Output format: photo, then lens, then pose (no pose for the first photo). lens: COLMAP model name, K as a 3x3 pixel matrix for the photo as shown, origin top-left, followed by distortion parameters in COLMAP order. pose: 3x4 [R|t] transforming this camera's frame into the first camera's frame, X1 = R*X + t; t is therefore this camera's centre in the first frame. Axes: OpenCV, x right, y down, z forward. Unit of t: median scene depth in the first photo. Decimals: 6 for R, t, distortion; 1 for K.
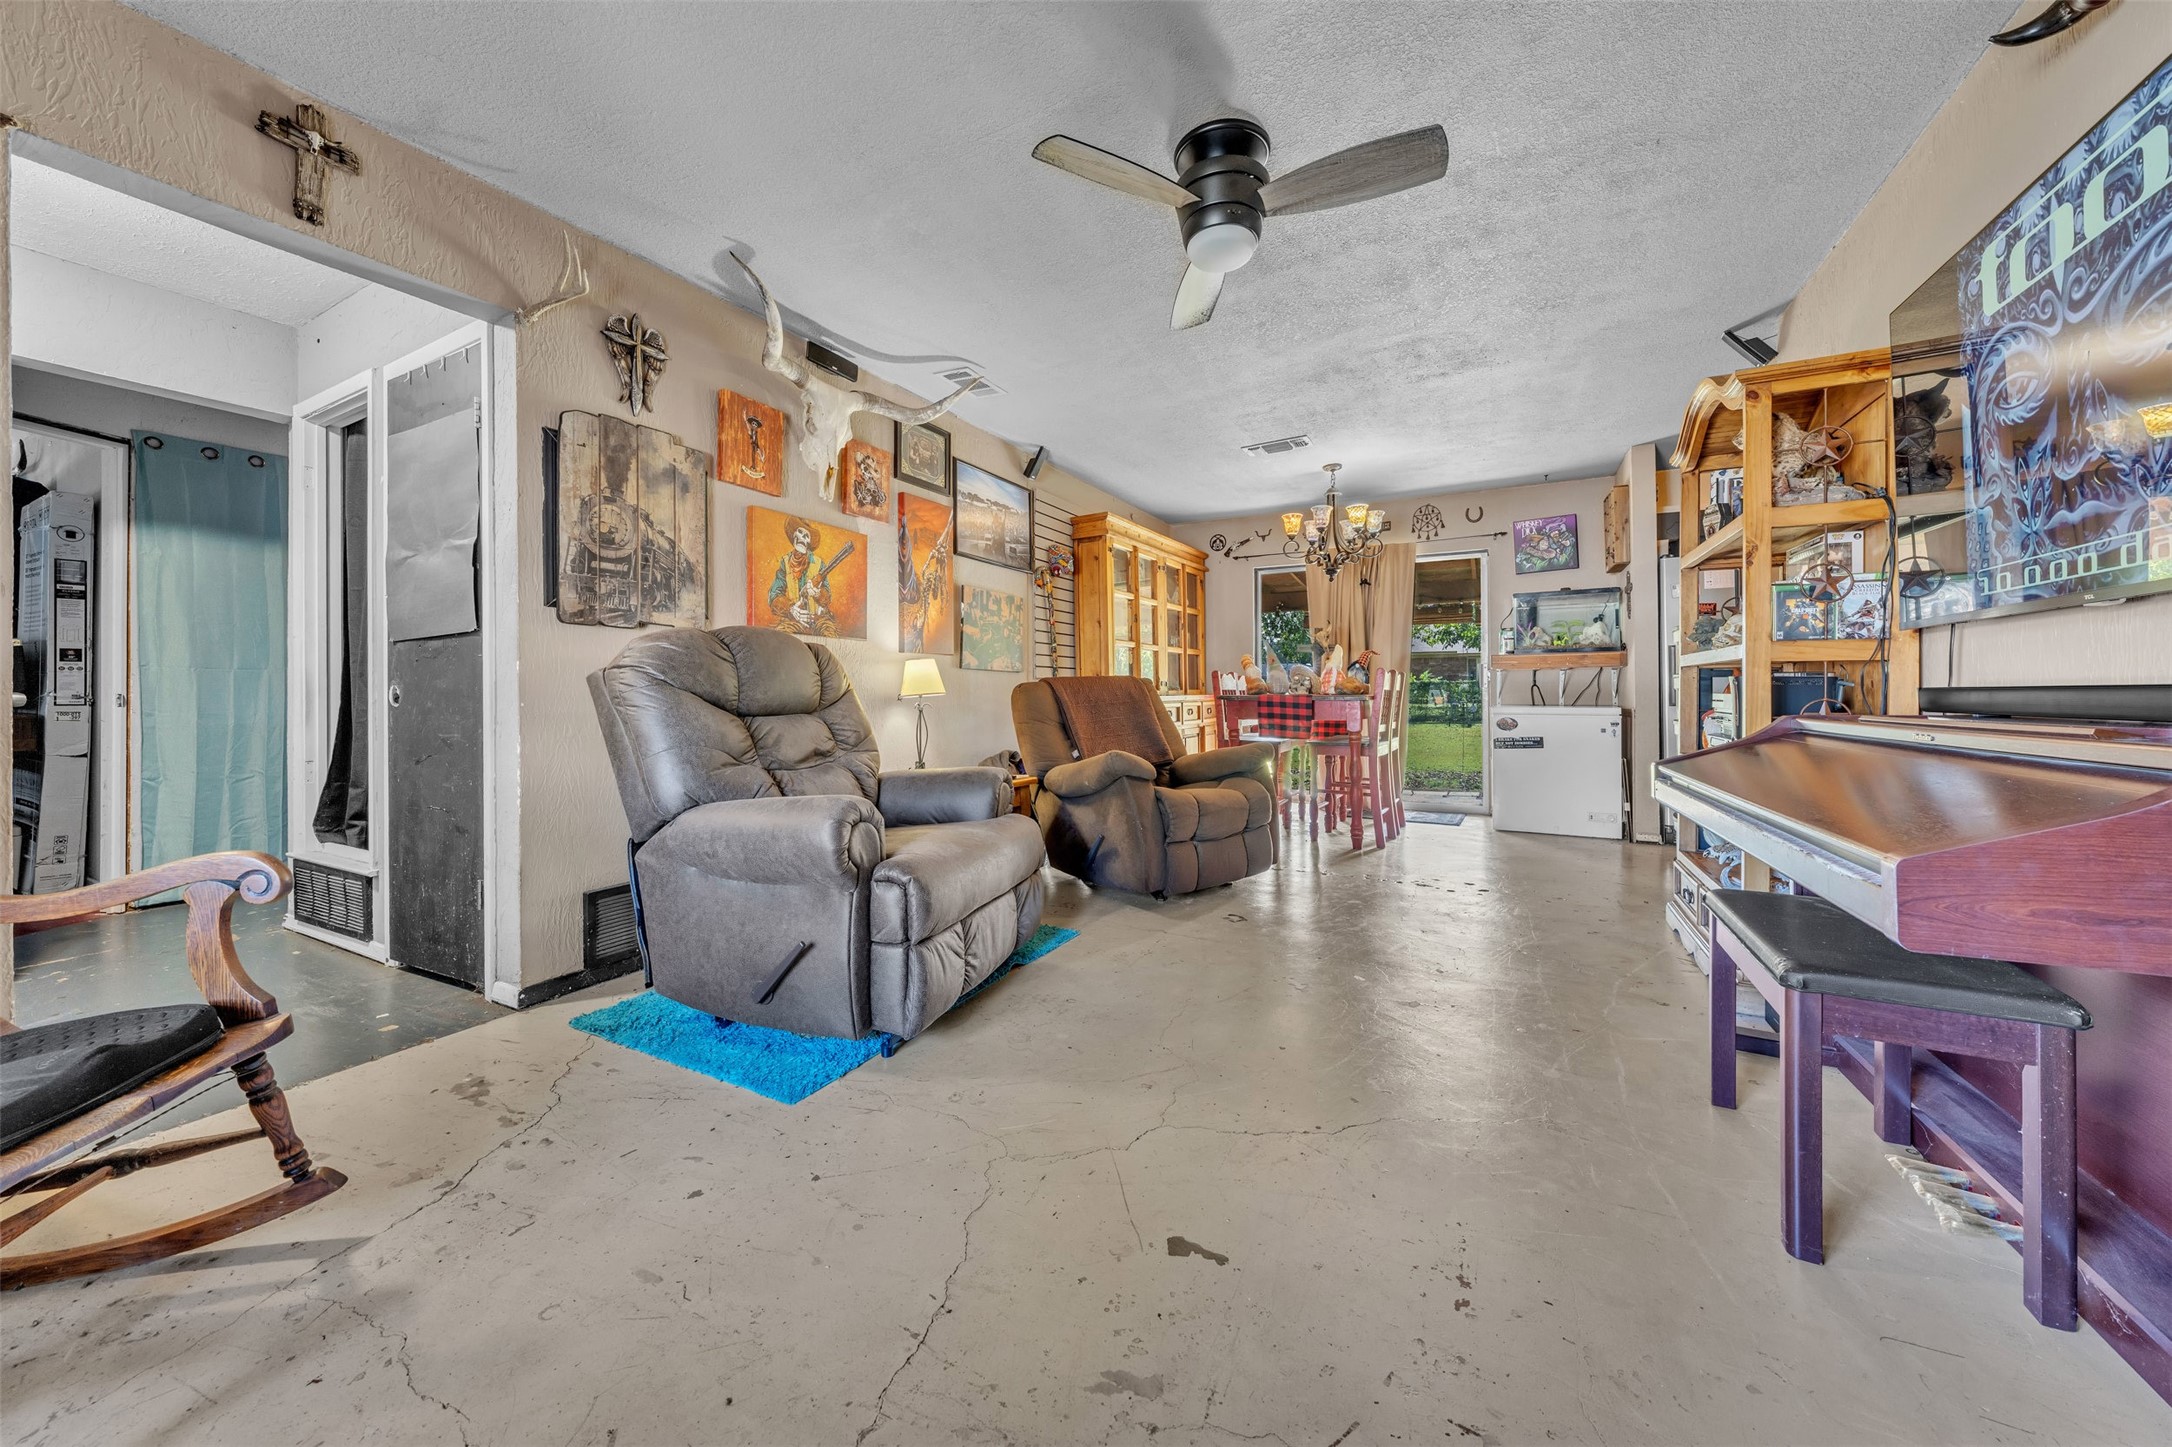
lens RADIAL K [[765.2, 0, 1081.0], [0, 765.2, 695.7], [0, 0, 1]] dist [0.000183, 0.000006]
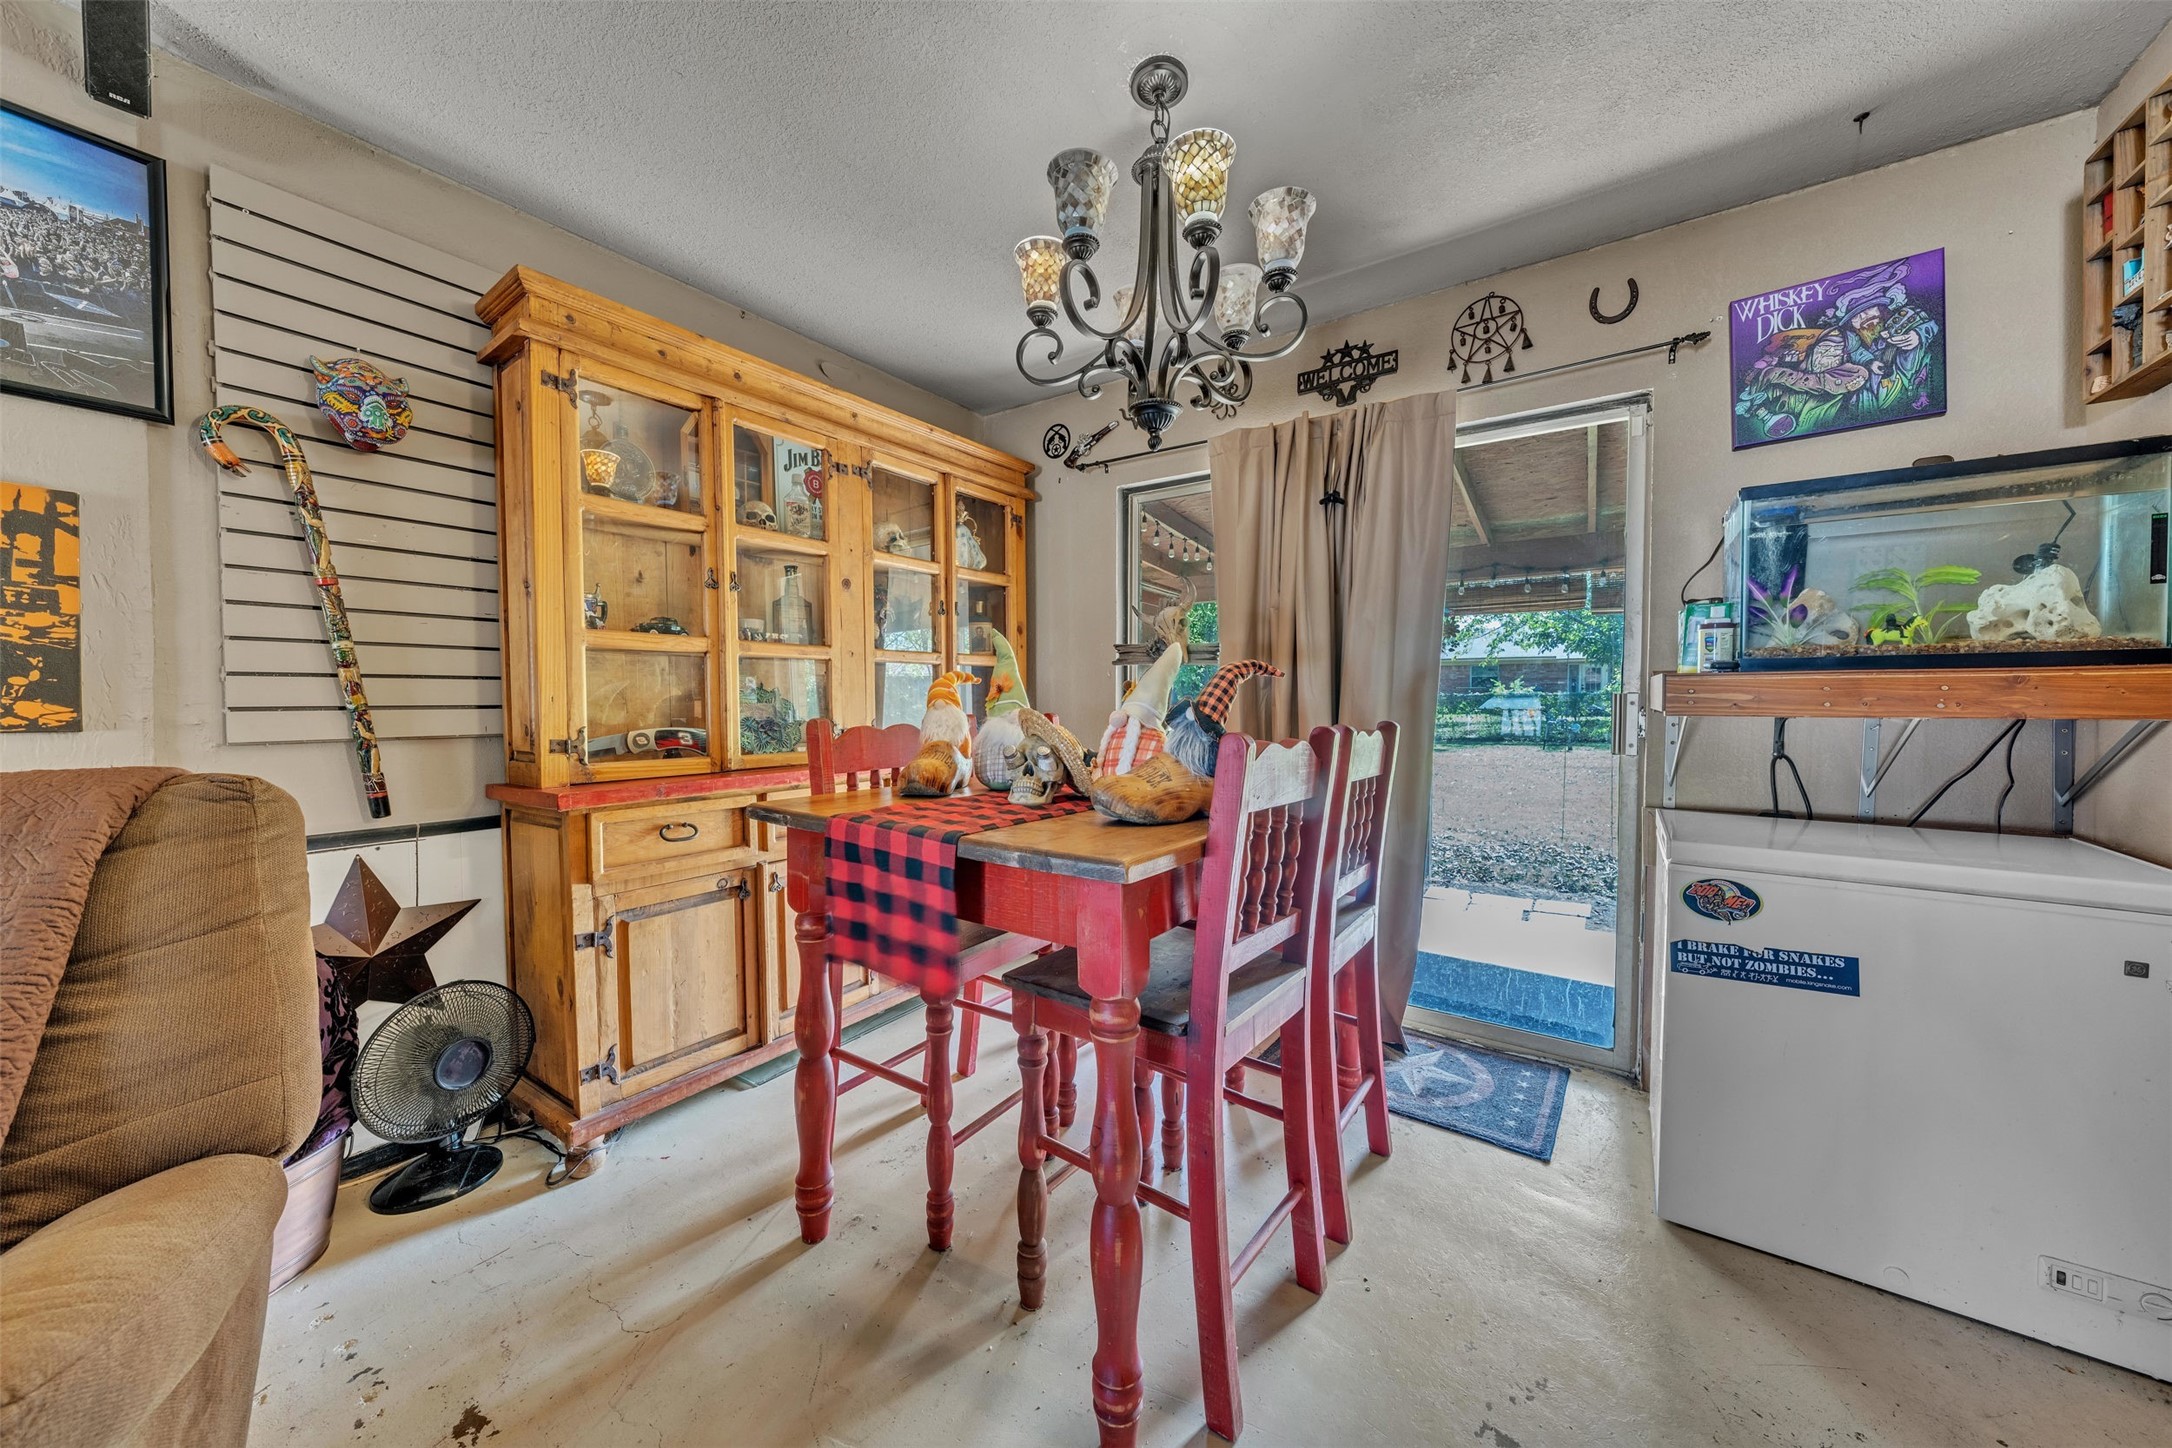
lens RADIAL K [[750.1, 0, 1086.0], [0, 750.1, 724.0], [0, 0, 1]] dist [-0.007992, 0.000005]
pose [[0.994635, 0.009464, -0.103013, 0.306078], [-0.006080, 0.999433, 0.033113, -0.039046], [0.103268, -0.032309, 0.994129, 0.623890]]
